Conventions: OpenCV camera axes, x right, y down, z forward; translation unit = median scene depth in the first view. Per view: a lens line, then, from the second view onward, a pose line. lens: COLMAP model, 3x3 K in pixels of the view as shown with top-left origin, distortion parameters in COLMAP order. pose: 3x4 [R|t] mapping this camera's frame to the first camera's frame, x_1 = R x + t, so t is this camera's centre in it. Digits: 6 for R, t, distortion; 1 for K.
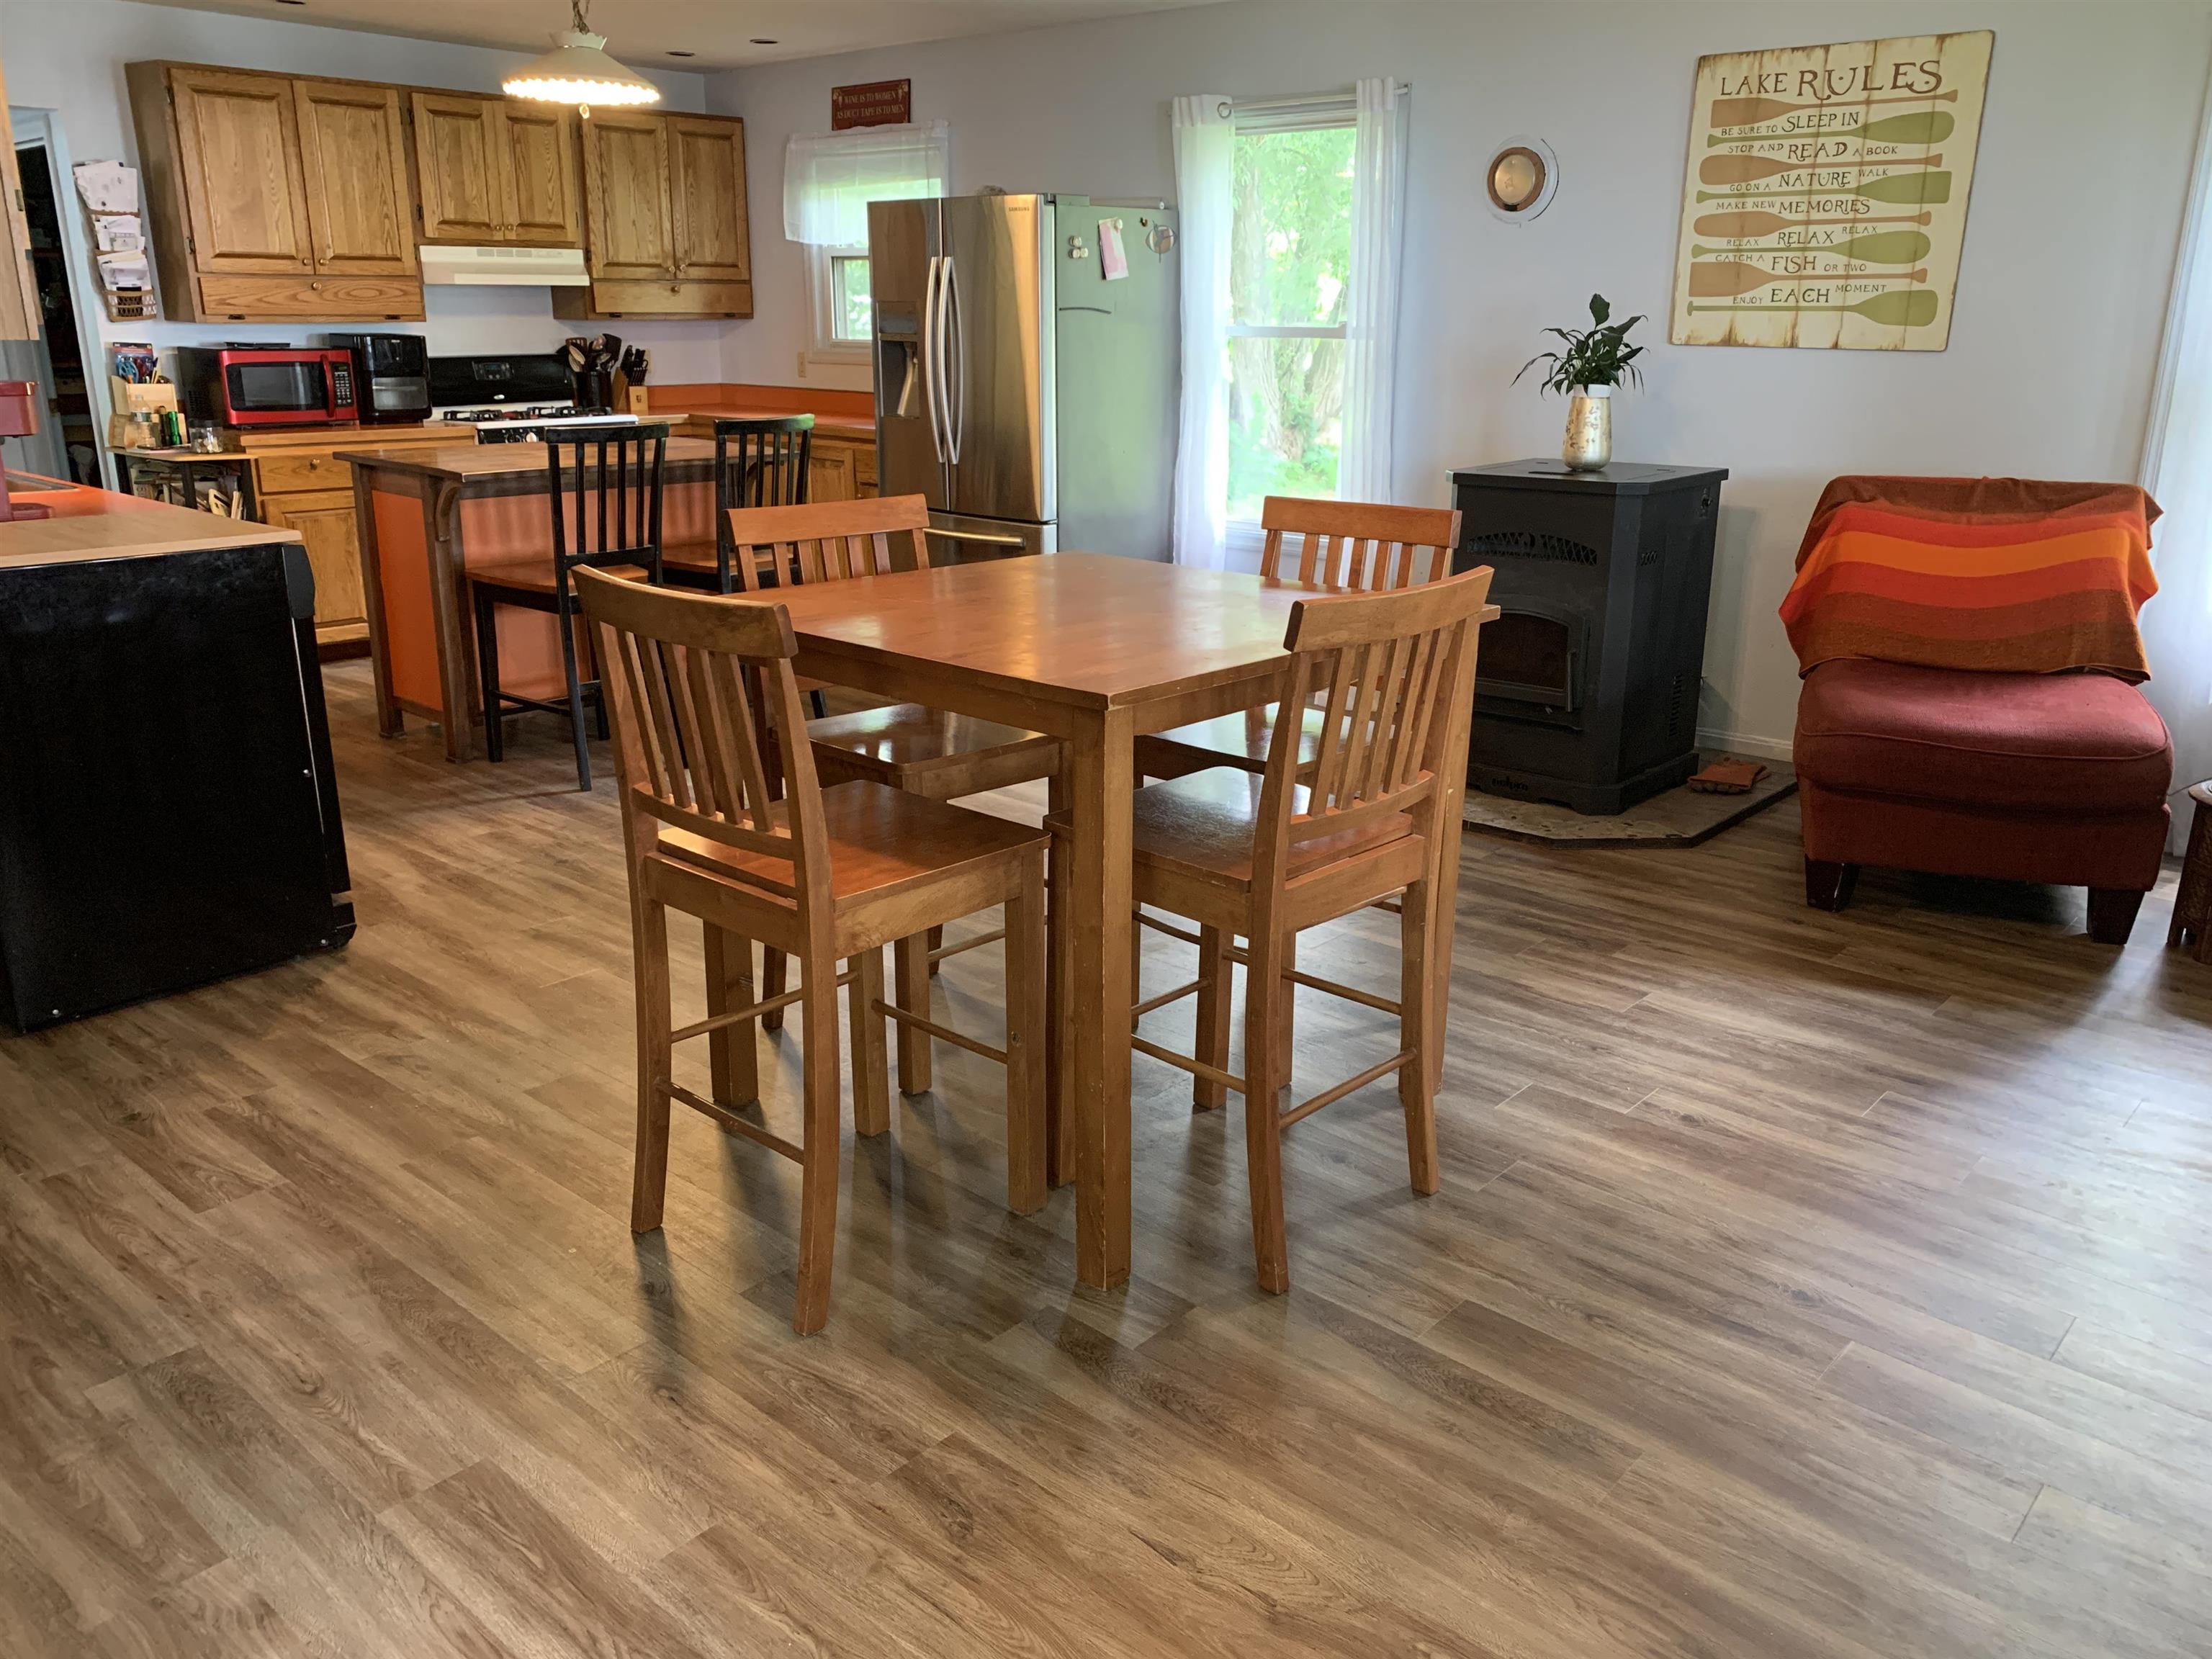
lens RADIAL K [[1692.6, 0, 1113.0], [0, 1692.6, 829.9], [0, 0, 1]] dist [0.033570, -0.032588]
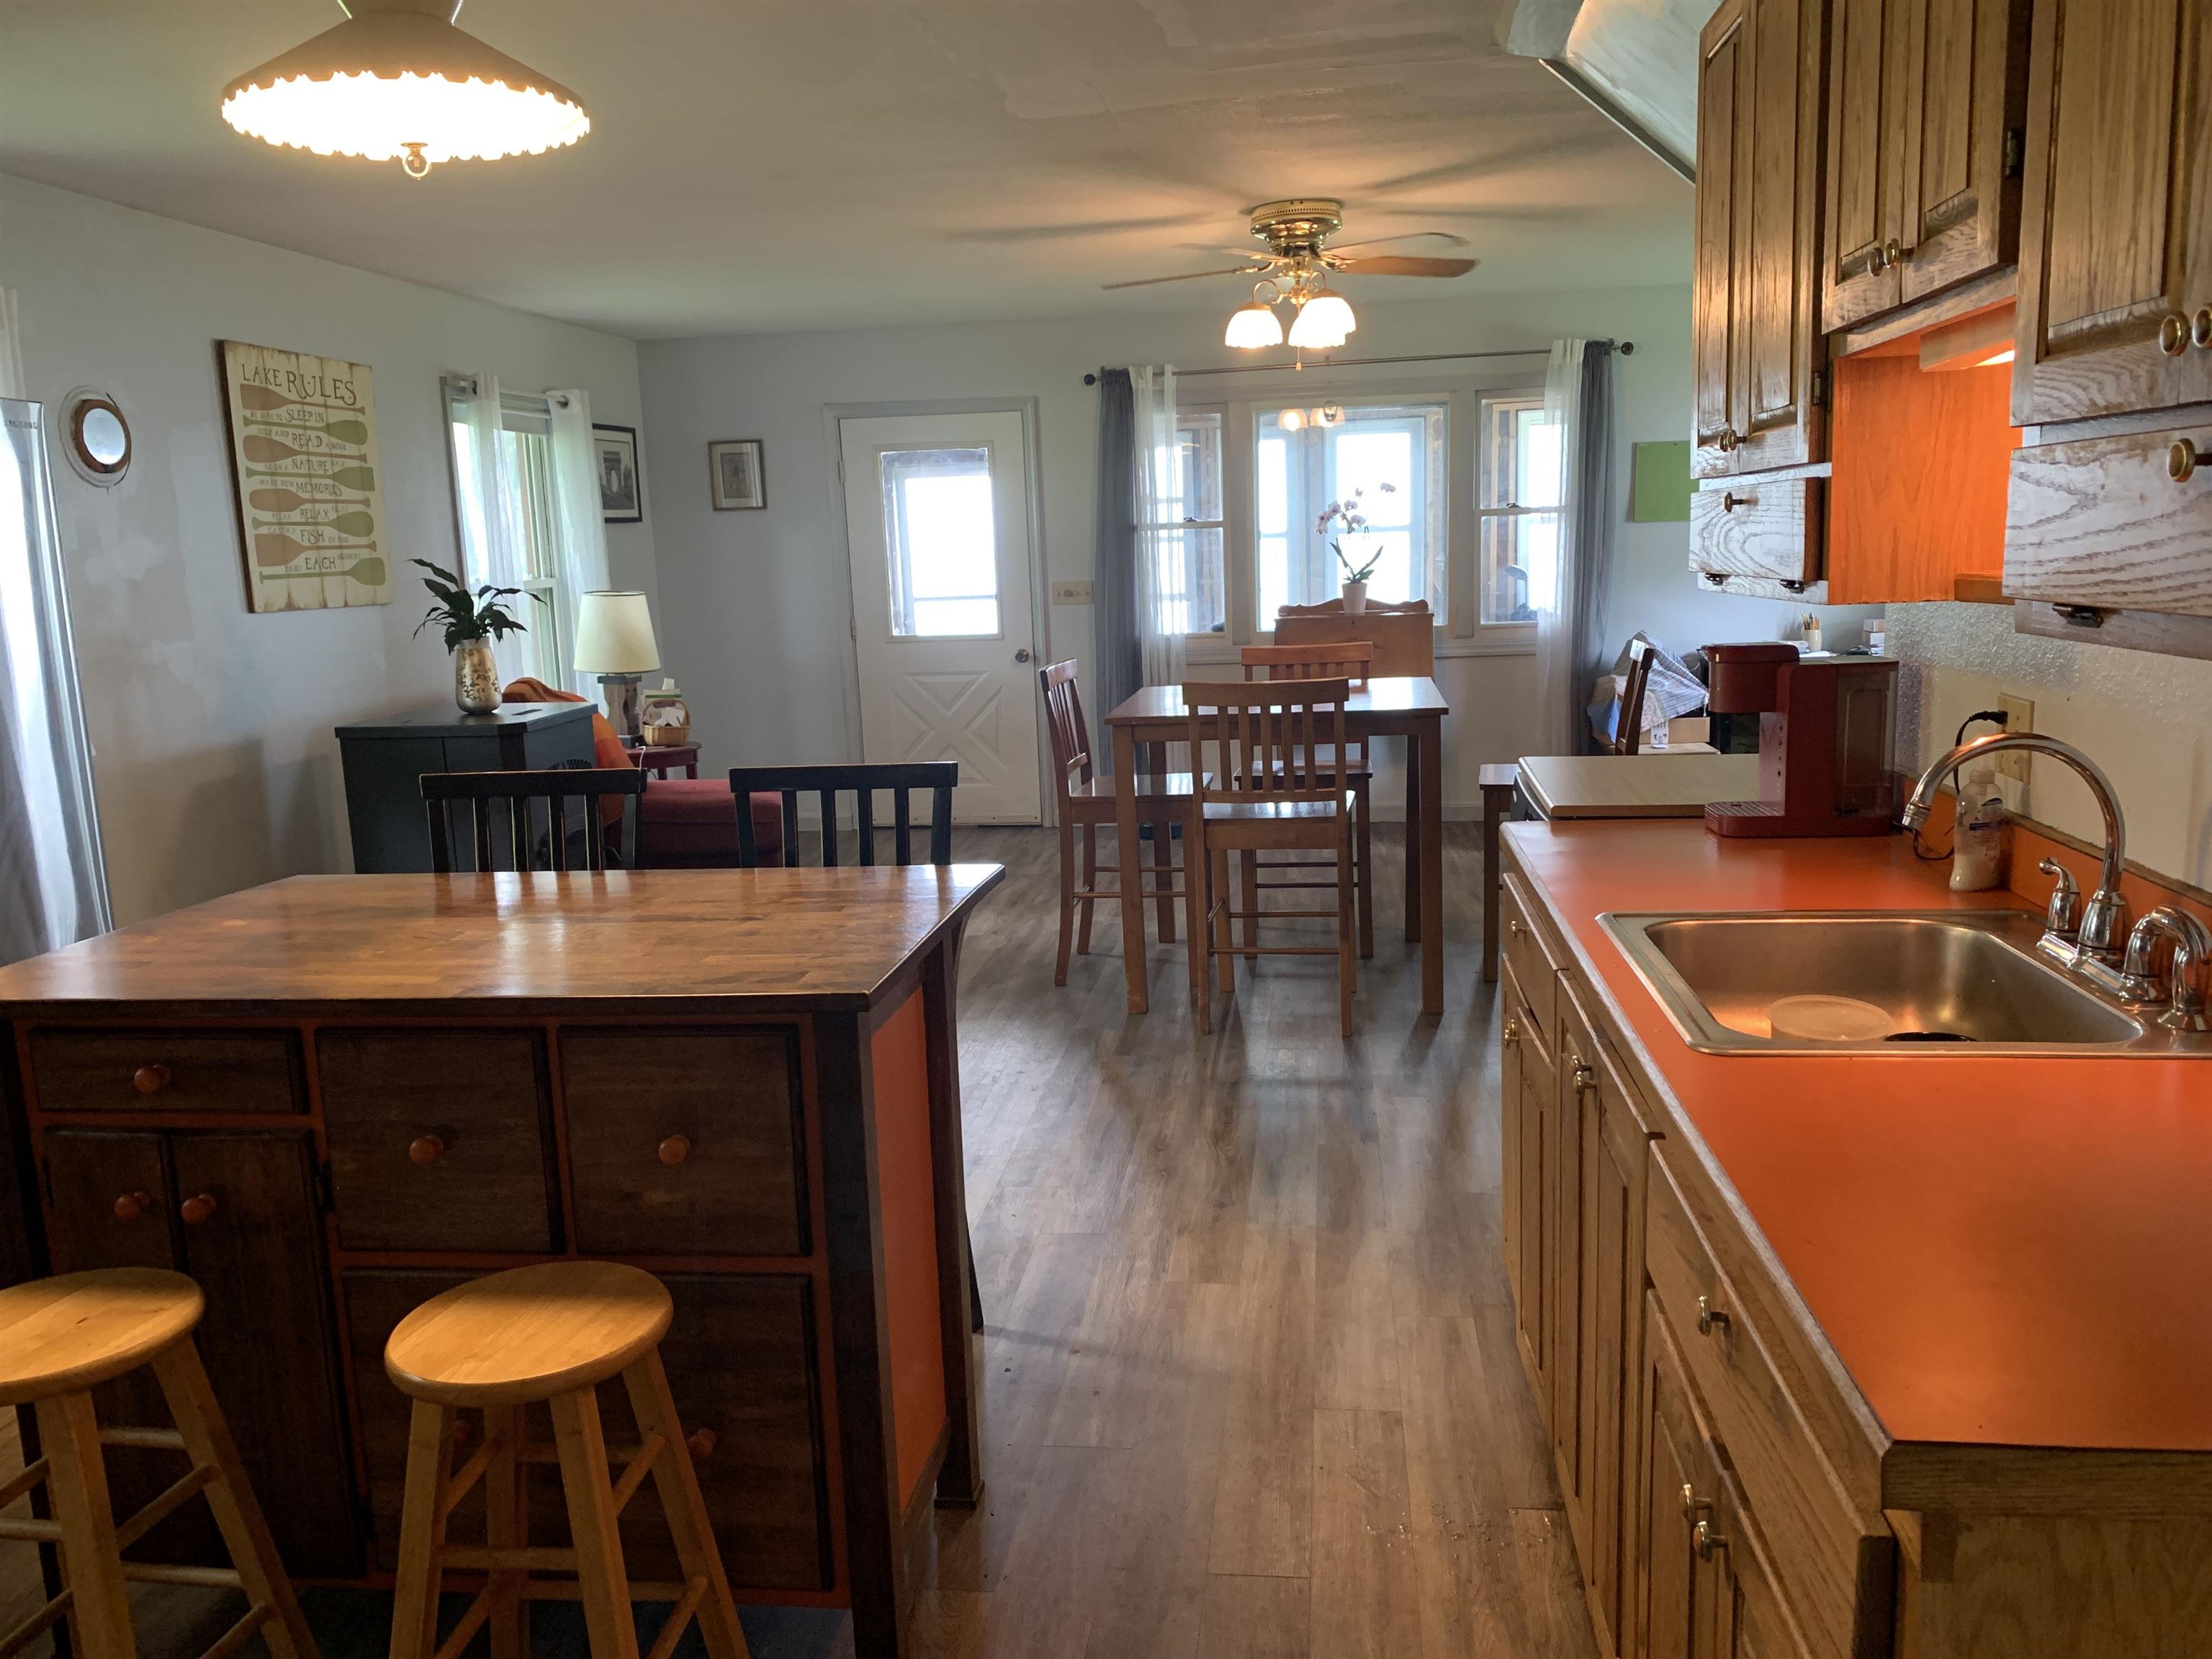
lens RADIAL K [[1692.6, 0, 1115.0], [0, 1692.6, 838.5], [0, 0, 1]] dist [0.033570, -0.032588]
pose [[-0.569675, -0.133293, 0.810989, -0.894076], [0.270722, 0.901258, 0.338296, -0.415781], [-0.776003, 0.412272, -0.477339, 1.289931]]
